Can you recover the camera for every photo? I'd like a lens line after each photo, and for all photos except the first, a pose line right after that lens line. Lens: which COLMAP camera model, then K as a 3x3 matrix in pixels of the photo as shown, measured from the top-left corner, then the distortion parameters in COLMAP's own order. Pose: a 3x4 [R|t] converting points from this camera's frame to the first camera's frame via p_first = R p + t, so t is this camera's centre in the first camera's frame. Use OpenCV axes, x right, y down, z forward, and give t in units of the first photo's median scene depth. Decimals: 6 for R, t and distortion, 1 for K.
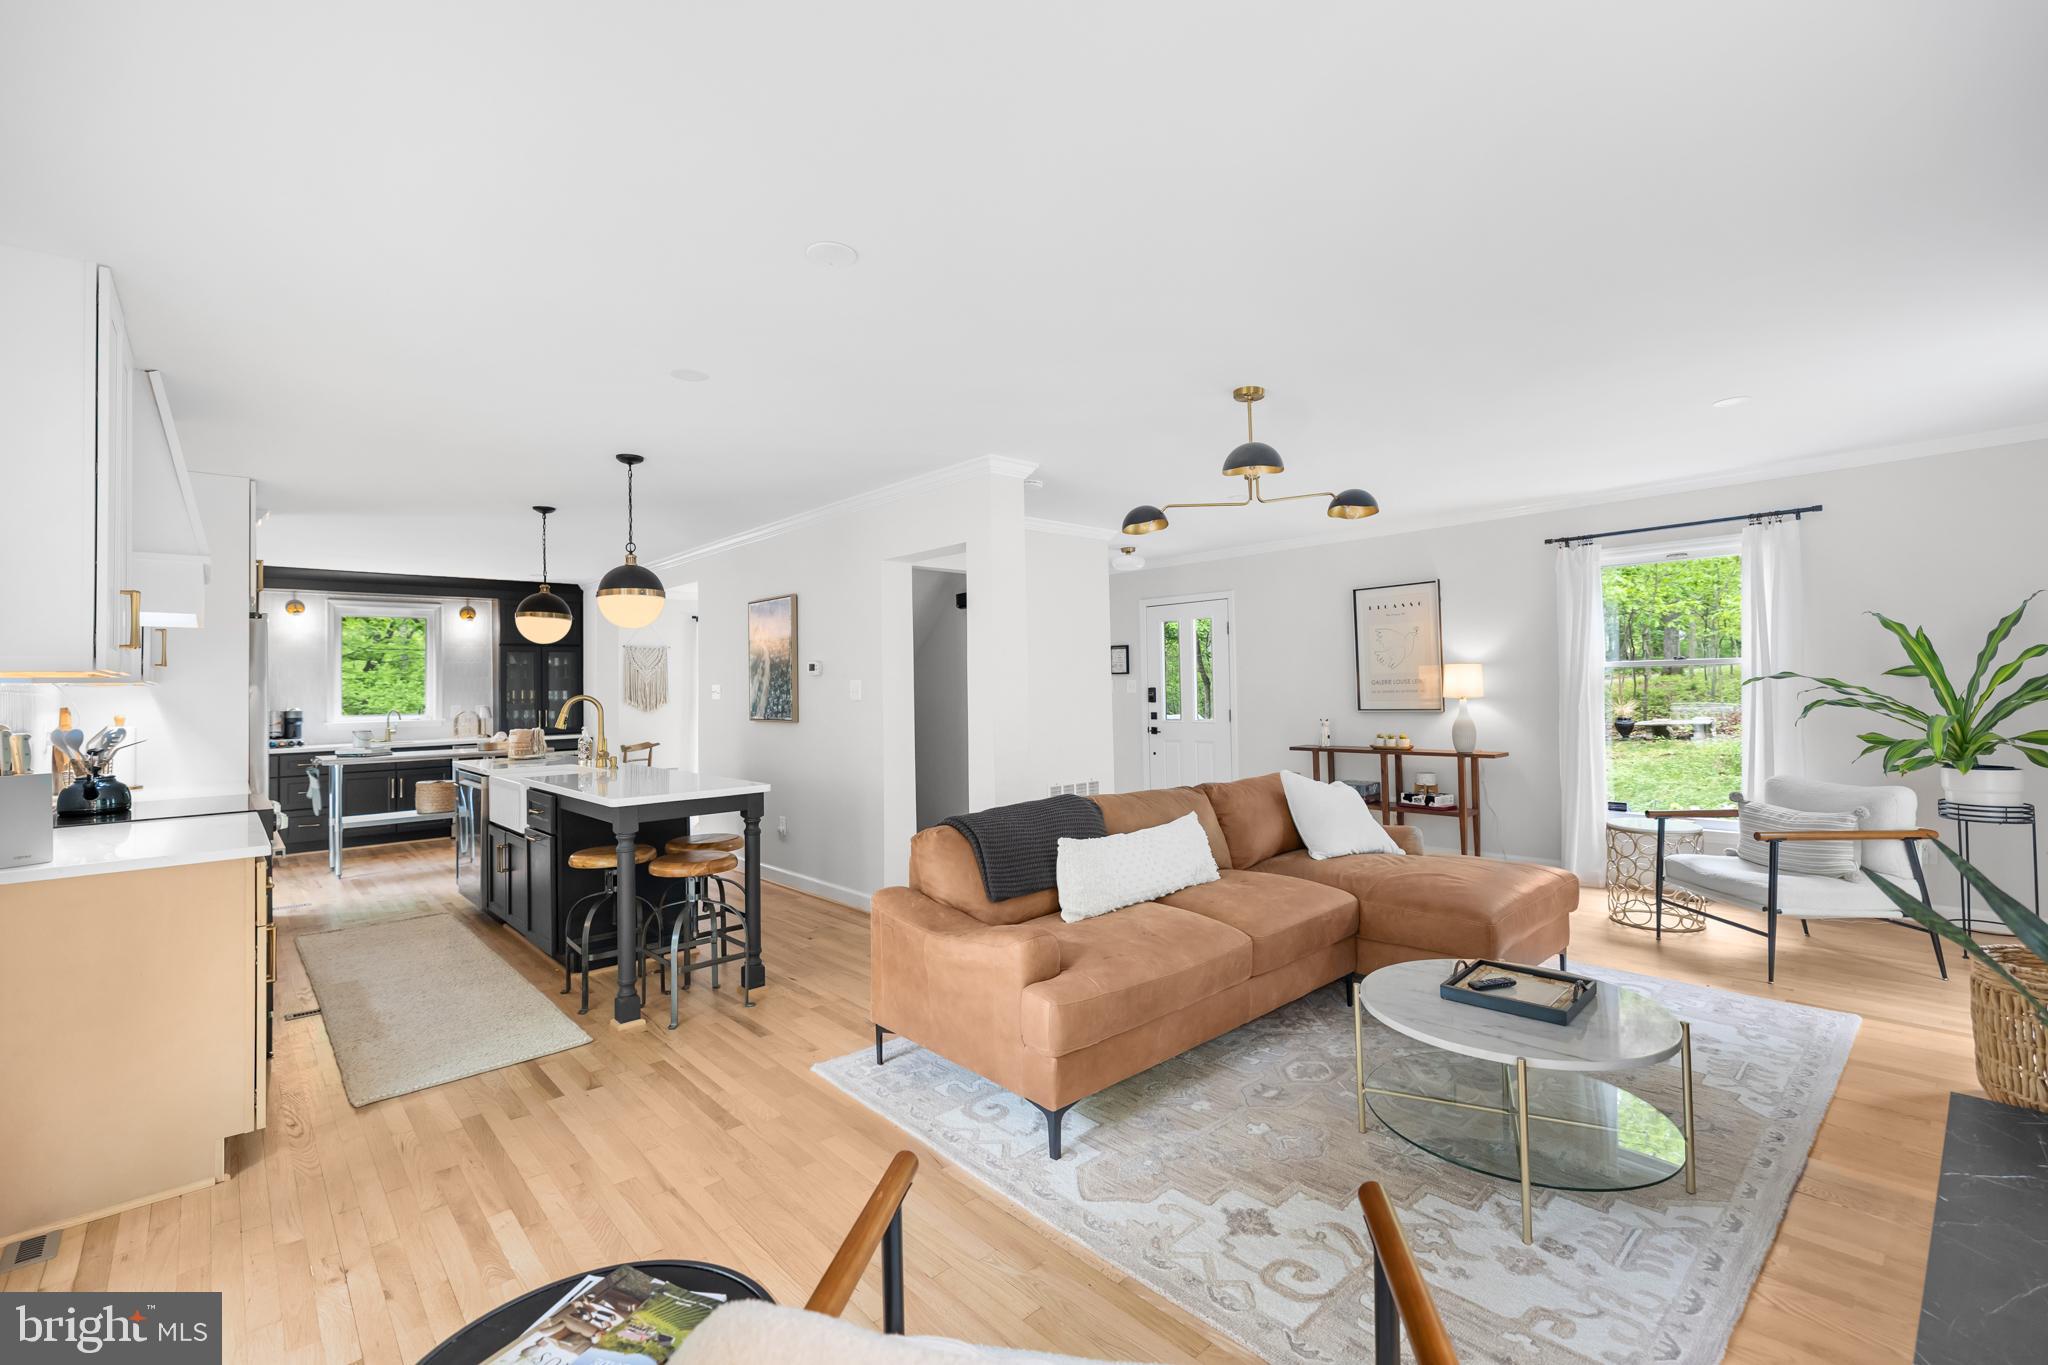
lens RADIAL K [[887.5, 0, 1024.0], [0, 887.5, 682.5], [0, 0, 1]] dist [0.000977, 0.000096]
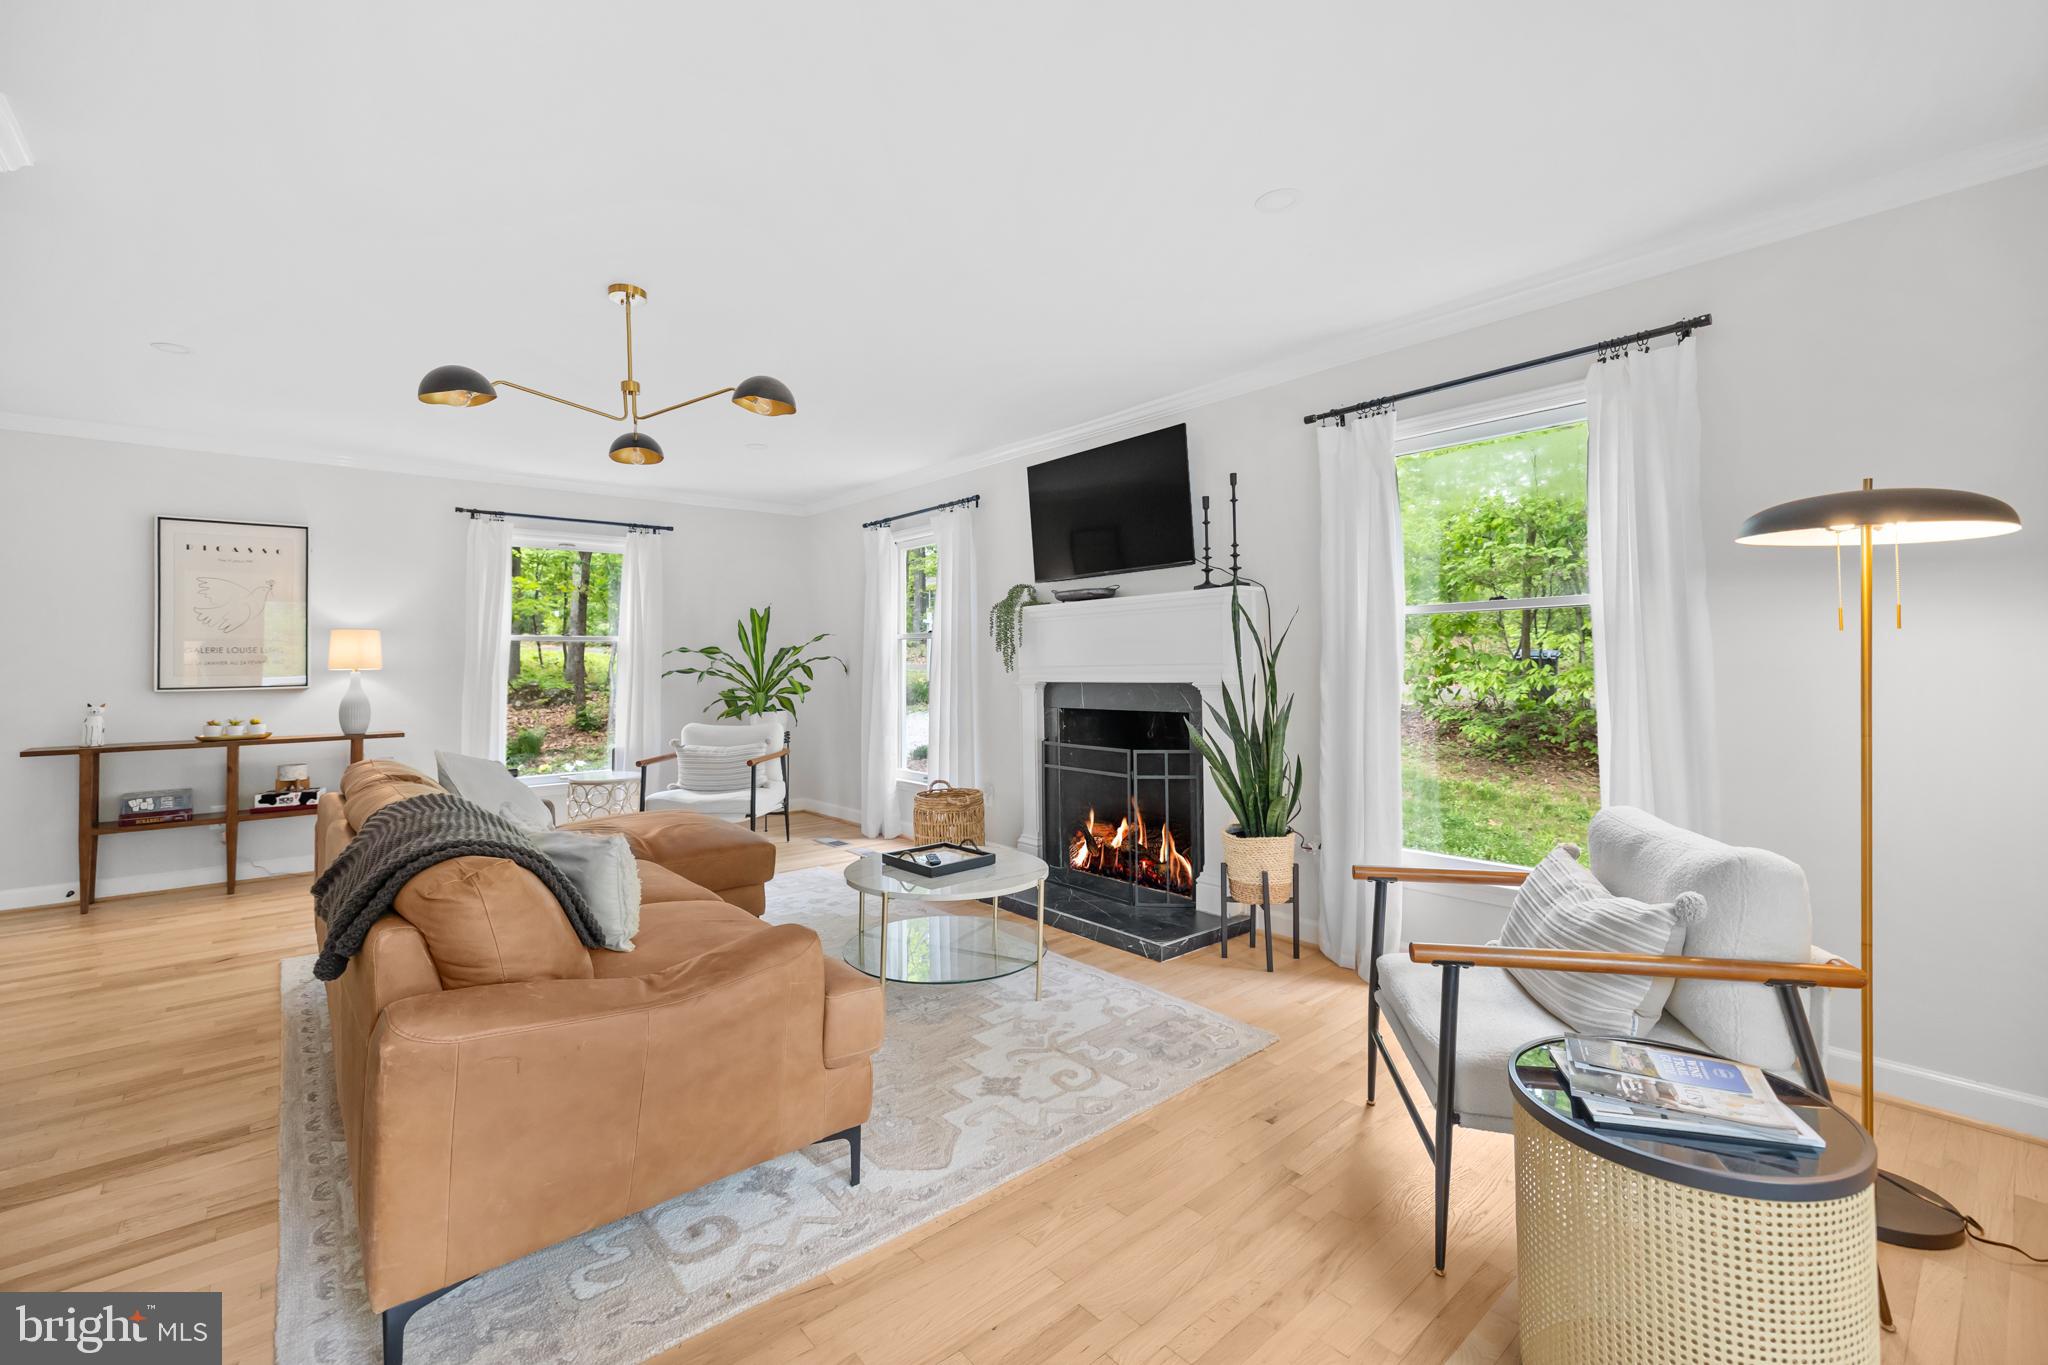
lens RADIAL K [[866.1, 0, 1021.8], [0, 866.1, 647.9], [0, 0, 1]] dist [-0.000689, -0.000131]
pose [[0.031334, 0.037028, 0.998823, -0.674039], [0.002442, 0.999308, -0.037123, 0.060453], [-0.999506, 0.003602, 0.031221, 0.707229]]
